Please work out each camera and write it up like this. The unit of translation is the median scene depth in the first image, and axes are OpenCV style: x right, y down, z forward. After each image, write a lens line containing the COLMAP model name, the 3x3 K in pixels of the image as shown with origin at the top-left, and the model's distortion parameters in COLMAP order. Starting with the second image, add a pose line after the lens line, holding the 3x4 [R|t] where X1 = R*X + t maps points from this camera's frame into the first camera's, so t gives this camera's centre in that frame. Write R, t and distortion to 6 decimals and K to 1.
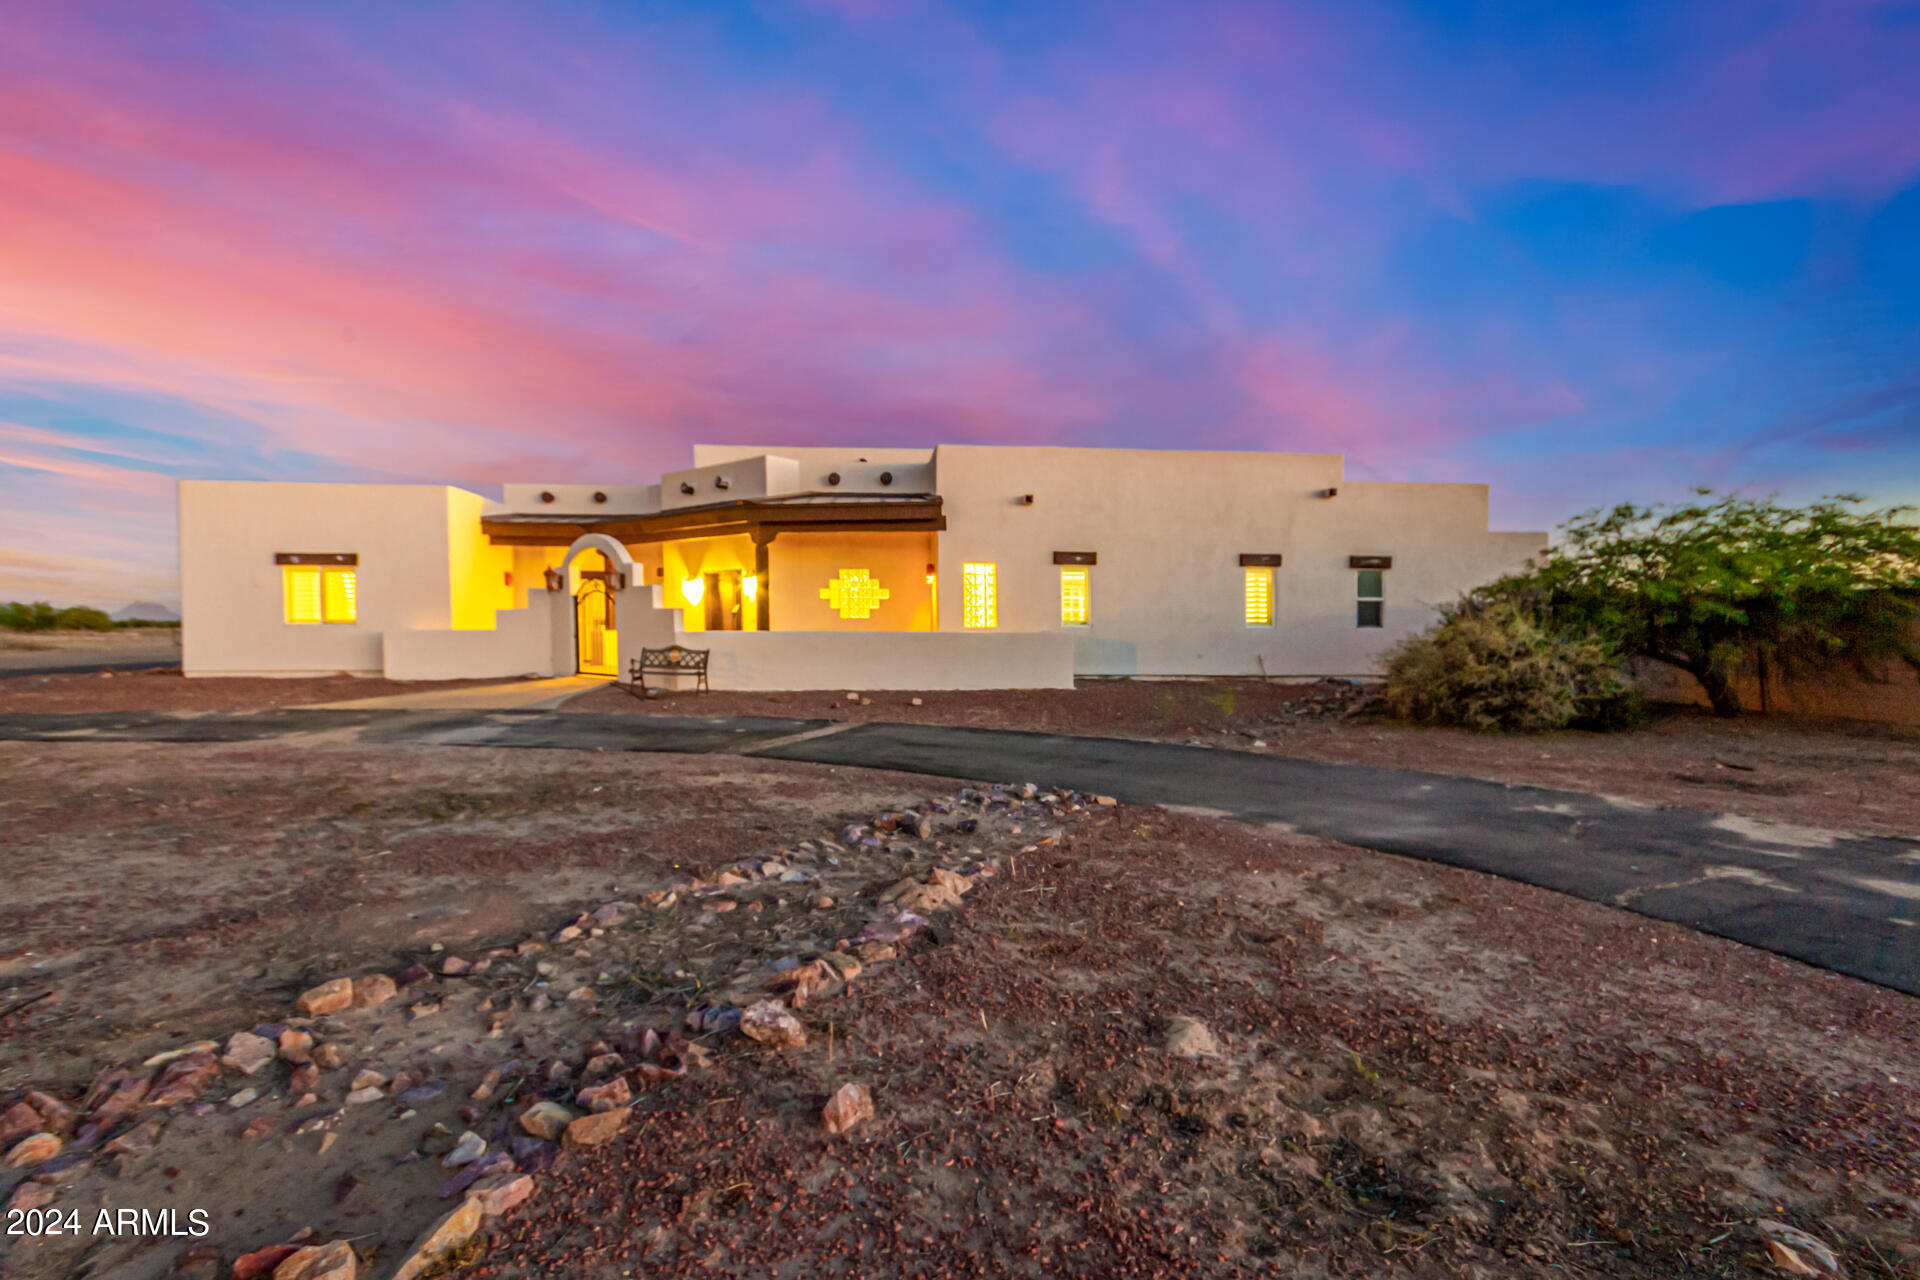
lens RADIAL K [[905.0, 0, 951.7], [0, 905.0, 633.0], [0, 0, 1]] dist [-0.000086, 0.000091]
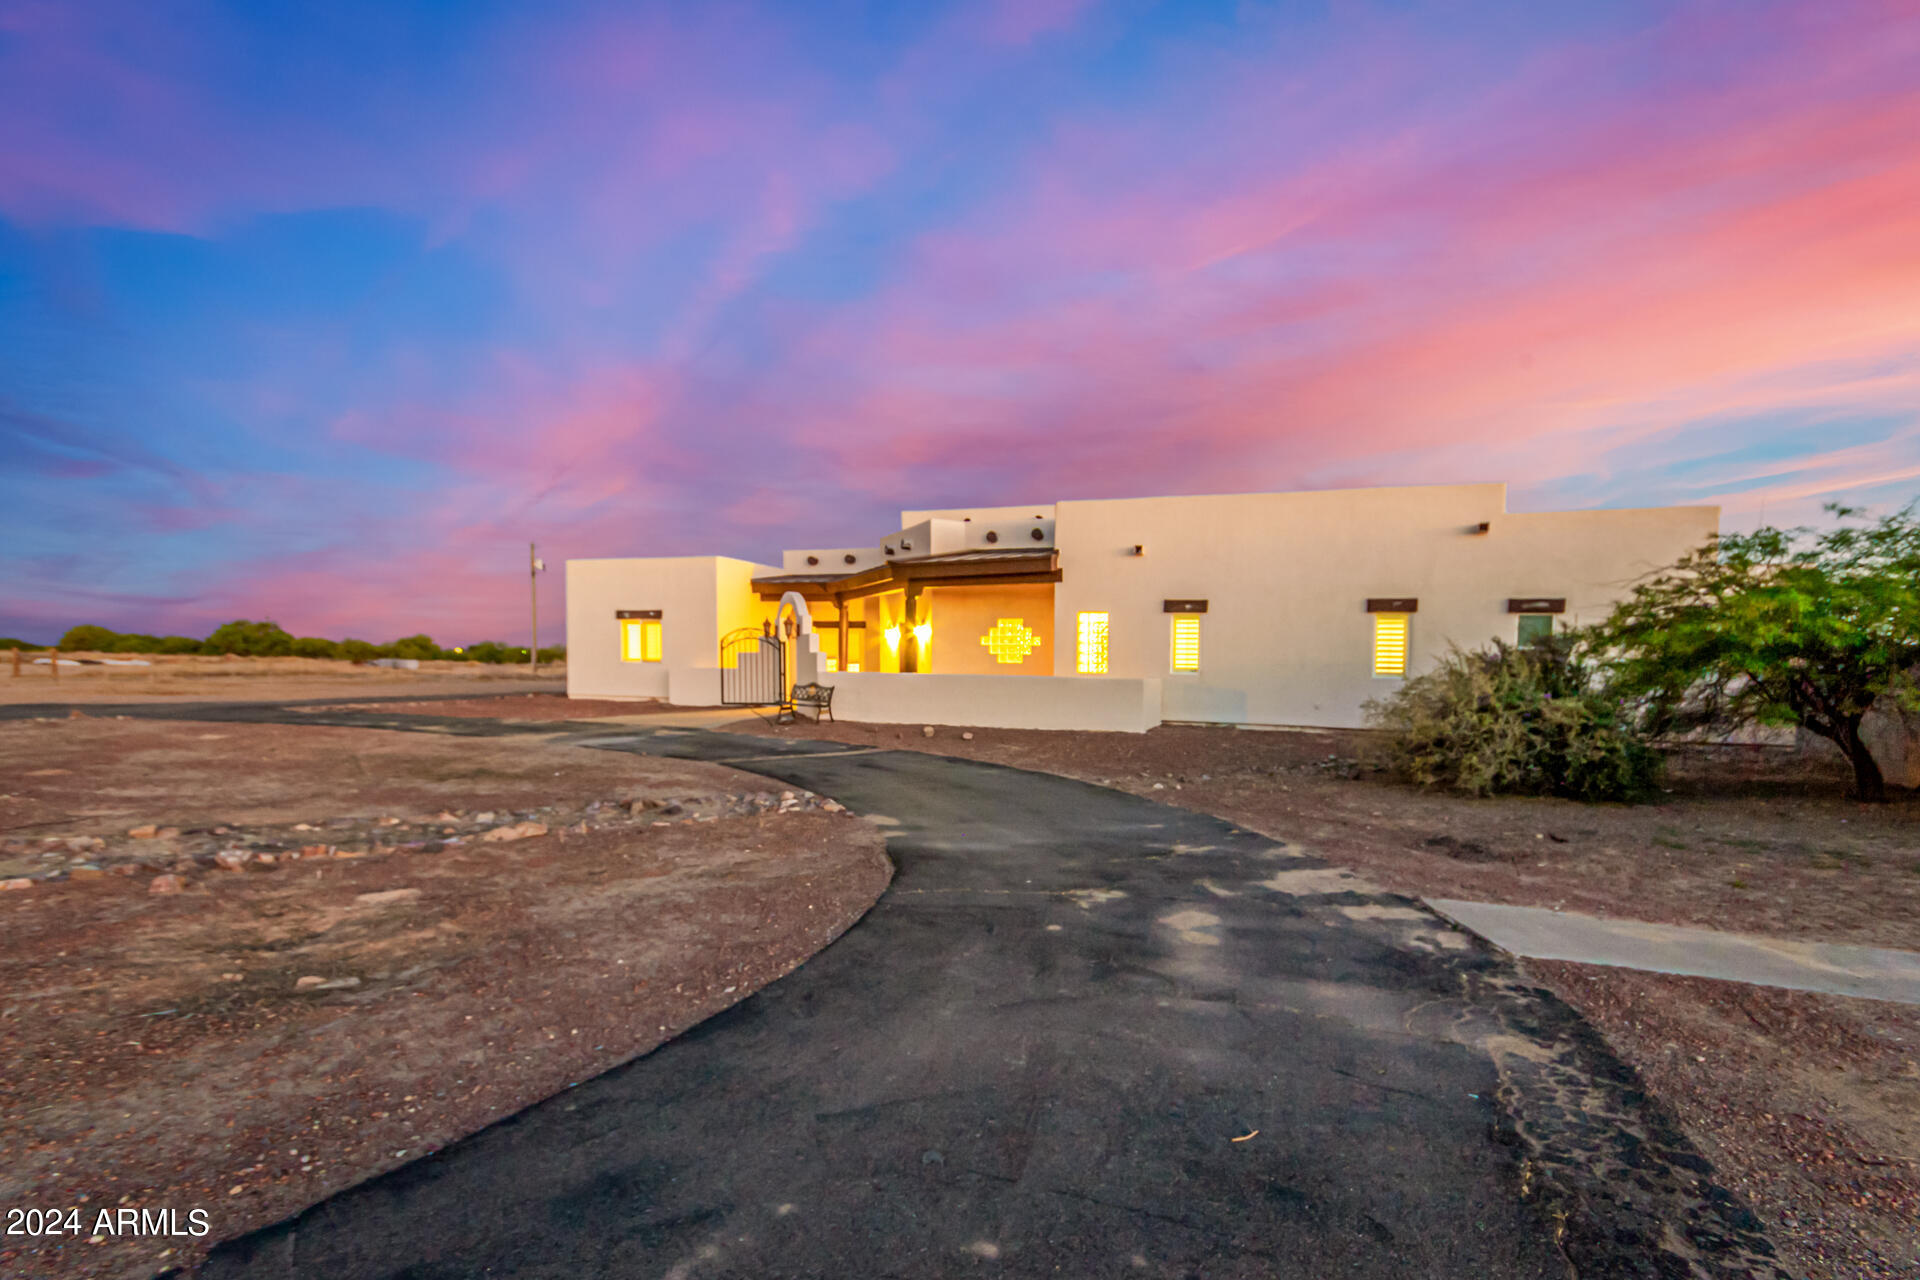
lens RADIAL K [[895.9, 0, 951.7], [0, 895.9, 675.5], [0, 0, 1]] dist [-0.000216, 0.000000]
pose [[0.909139, 0.018150, -0.416097, 0.314821], [-0.020584, 0.999787, -0.001363, 0.001747], [0.415983, 0.009804, 0.909319, -0.017171]]
